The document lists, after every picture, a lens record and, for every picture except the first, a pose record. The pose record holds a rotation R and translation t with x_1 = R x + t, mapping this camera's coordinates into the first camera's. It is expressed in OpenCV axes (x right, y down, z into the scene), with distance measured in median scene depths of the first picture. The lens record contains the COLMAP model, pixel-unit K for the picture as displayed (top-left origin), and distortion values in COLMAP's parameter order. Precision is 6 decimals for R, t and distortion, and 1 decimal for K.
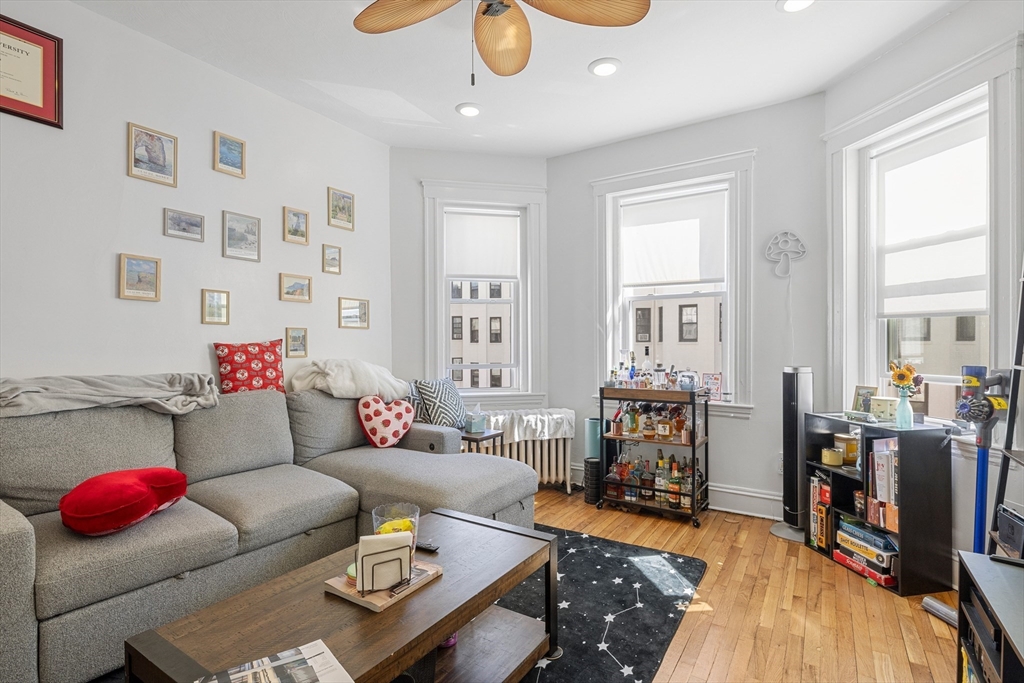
lens RADIAL K [[493.5, 0, 513.7], [0, 493.5, 338.9], [0, 0, 1]] dist [-0.002735, 0.000648]
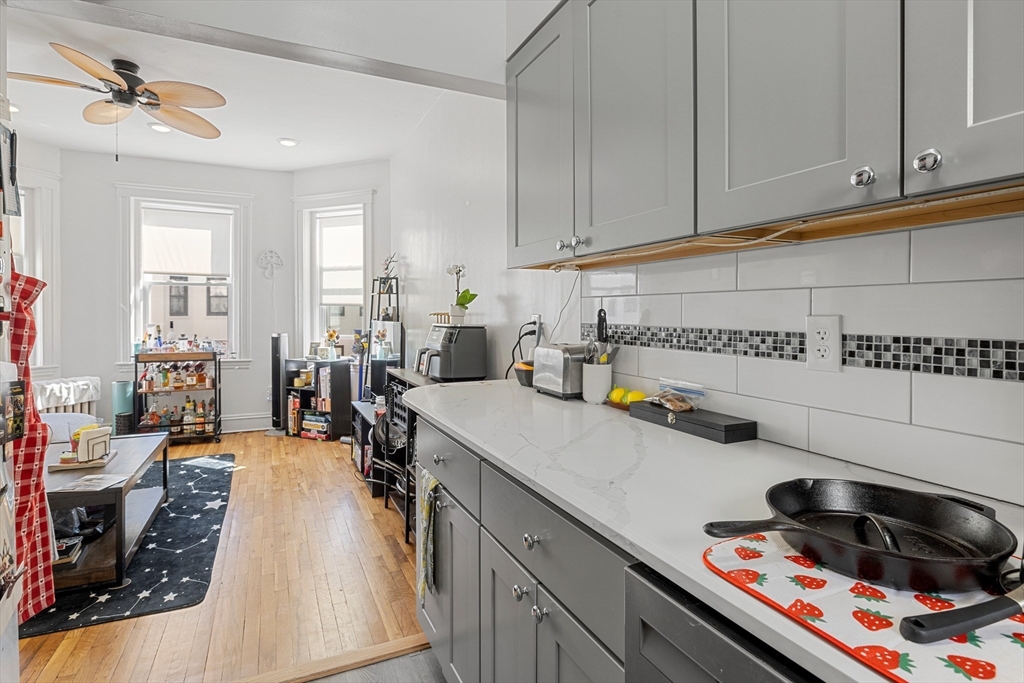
lens RADIAL K [[517.9, 0, 512.0], [0, 517.9, 341.5], [0, 0, 1]] dist [-0.026895, 0.000826]
pose [[0.529343, -0.037589, 0.847575, -0.505348], [-0.011561, 0.998606, 0.051508, -0.014863], [-0.848329, -0.037064, 0.528170, -0.614140]]
